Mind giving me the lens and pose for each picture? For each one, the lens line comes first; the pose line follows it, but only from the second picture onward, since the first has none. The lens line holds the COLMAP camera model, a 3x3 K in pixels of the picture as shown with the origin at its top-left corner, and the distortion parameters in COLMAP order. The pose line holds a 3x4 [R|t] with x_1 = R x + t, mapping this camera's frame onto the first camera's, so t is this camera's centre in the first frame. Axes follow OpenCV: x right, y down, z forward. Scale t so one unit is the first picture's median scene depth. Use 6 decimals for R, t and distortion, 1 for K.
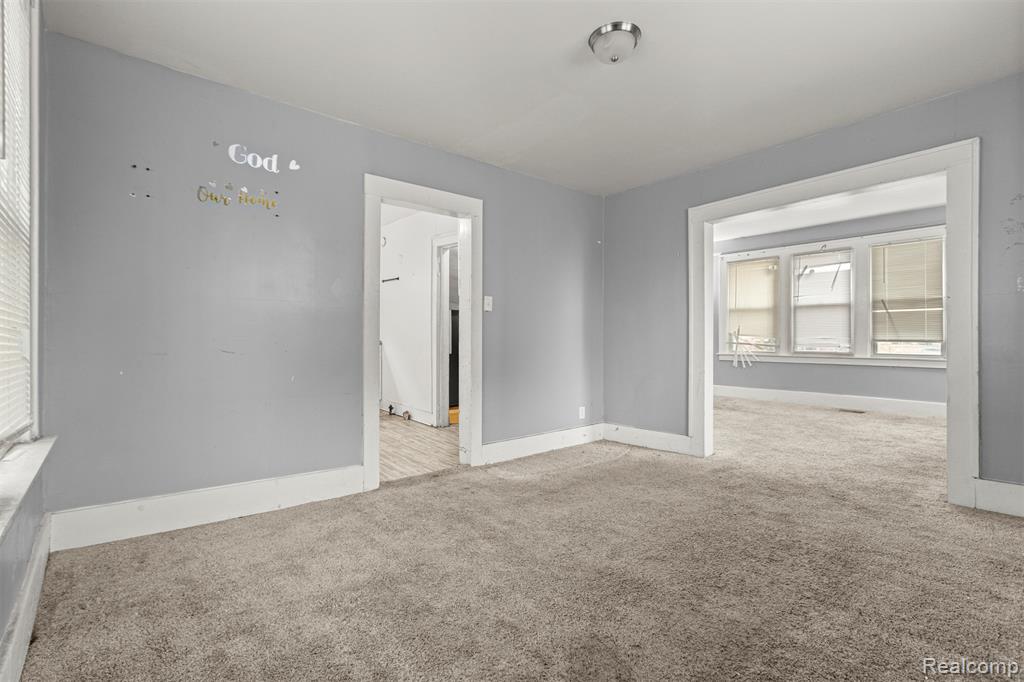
lens RADIAL K [[472.7, 0, 488.0], [0, 472.7, 338.2], [0, 0, 1]] dist [-0.002680, -0.000953]
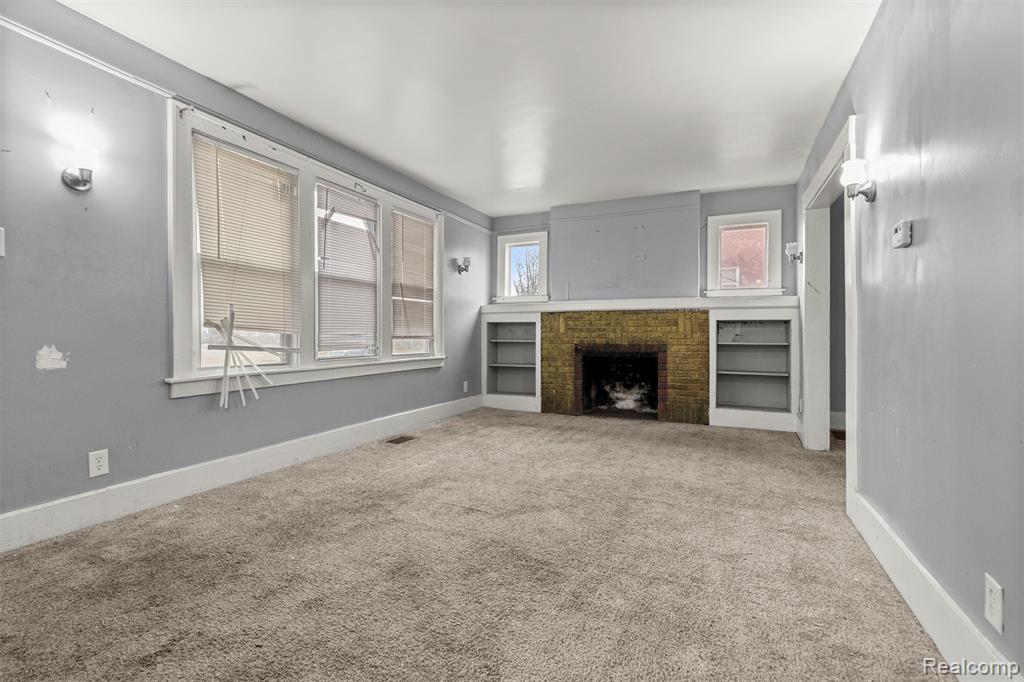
lens RADIAL K [[469.4, 0, 512.0], [0, 469.4, 341.0], [0, 0, 1]] dist [-0.002673, -0.000280]
pose [[-0.453291, -0.010165, 0.891305, 0.083618], [0.006630, 0.999869, 0.014775, 0.000935], [-0.891338, 0.012607, -0.453164, 1.199274]]
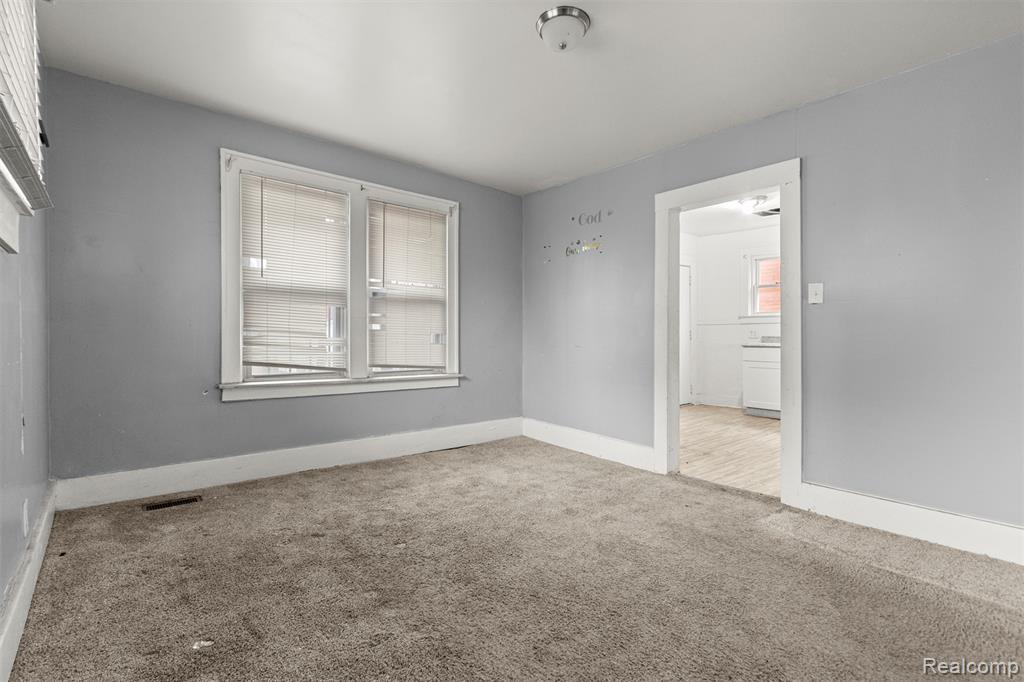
lens RADIAL K [[474.3, 0, 513.0], [0, 474.3, 337.2], [0, 0, 1]] dist [0.001389, 0.000061]
pose [[0.026824, 0.004685, -0.999629, 0.486878], [-0.008222, 0.999956, 0.004465, -0.002938], [0.999606, 0.008099, 0.026861, 0.345885]]
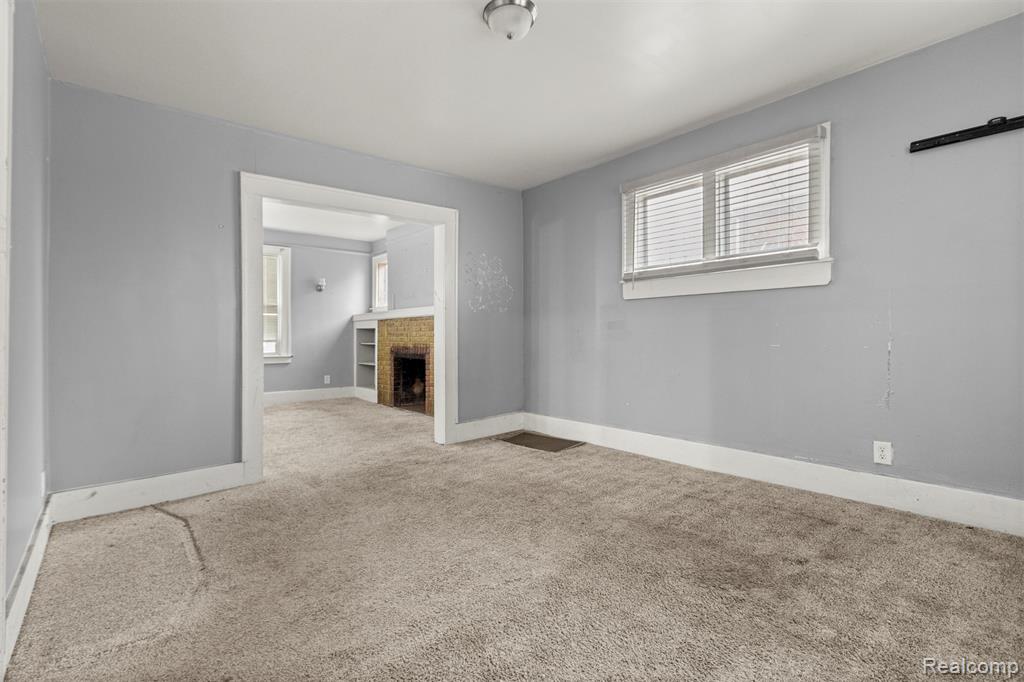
lens RADIAL K [[474.3, 0, 513.0], [0, 474.3, 337.2], [0, 0, 1]] dist [0.001389, 0.000061]
pose [[-0.036070, 0.001193, 0.999349, -0.269704], [0.010651, 0.999943, -0.000809, 0.003973], [-0.999293, 0.010615, -0.036080, 0.408228]]
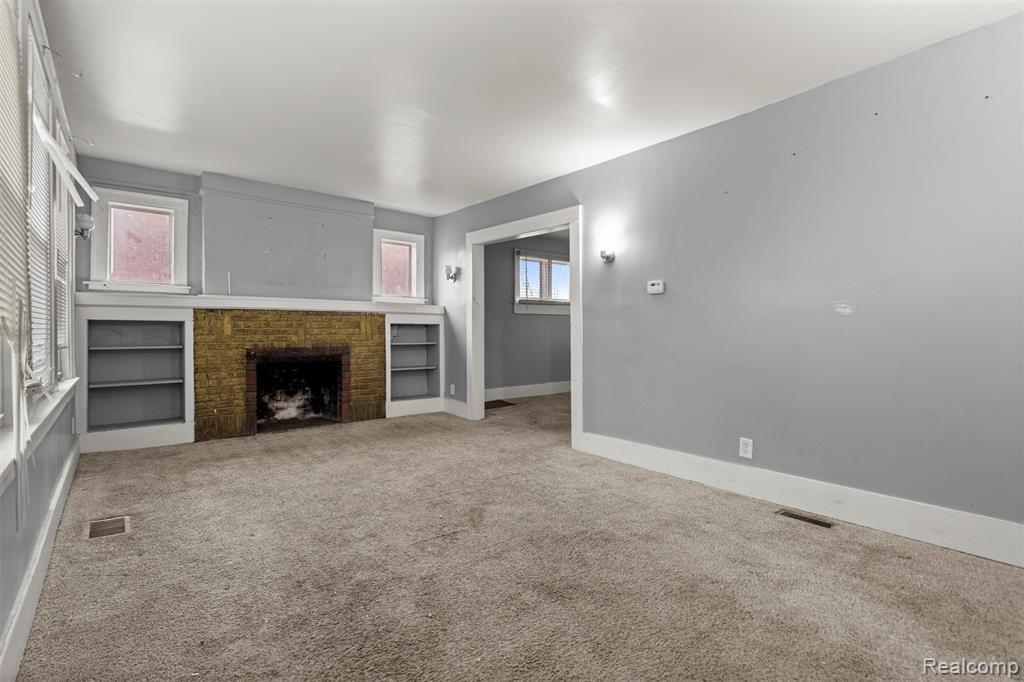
lens RADIAL K [[469.9, 0, 496.9], [0, 469.9, 336.8], [0, 0, 1]] dist [0.003108, -0.000153]
pose [[-0.999991, 0.003988, -0.001721, 0.455056], [0.003955, 0.999811, 0.019029, -0.011560], [0.001797, 0.019022, -0.999817, 1.436966]]
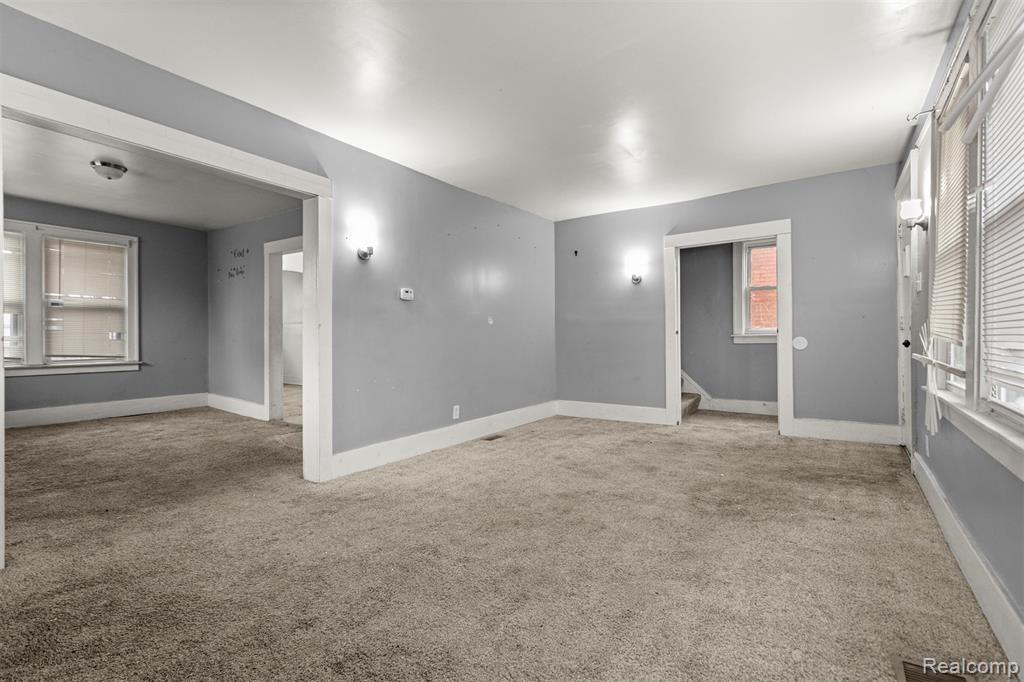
lens RADIAL K [[468.3, 0, 509.5], [0, 468.3, 335.0], [0, 0, 1]] dist [-0.000672, -0.000199]
pose [[0.280073, 0.007310, -0.959951, 0.948022], [-0.005253, 0.999968, 0.006083, -0.009028], [0.959964, 0.003339, 0.280102, 0.775102]]
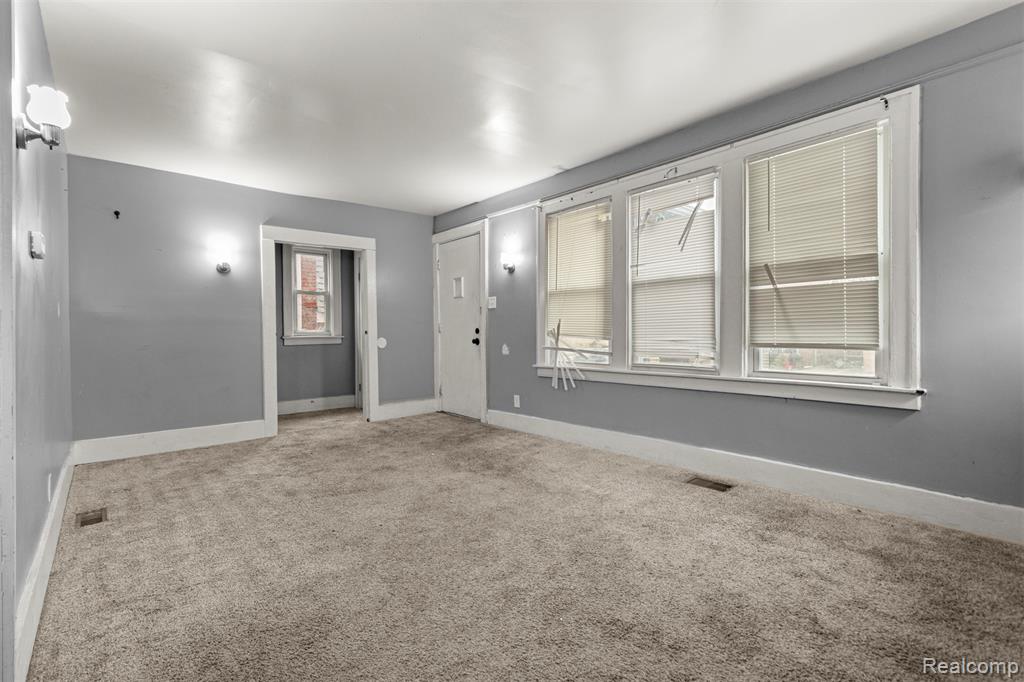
lens RADIAL K [[472.7, 0, 488.0], [0, 472.7, 338.2], [0, 0, 1]] dist [-0.002680, -0.000953]
pose [[0.999984, 0.000566, 0.005681, 0.542870], [-0.000558, 0.999999, -0.001357, -0.001751], [-0.005682, 0.001354, 0.999983, 0.503151]]
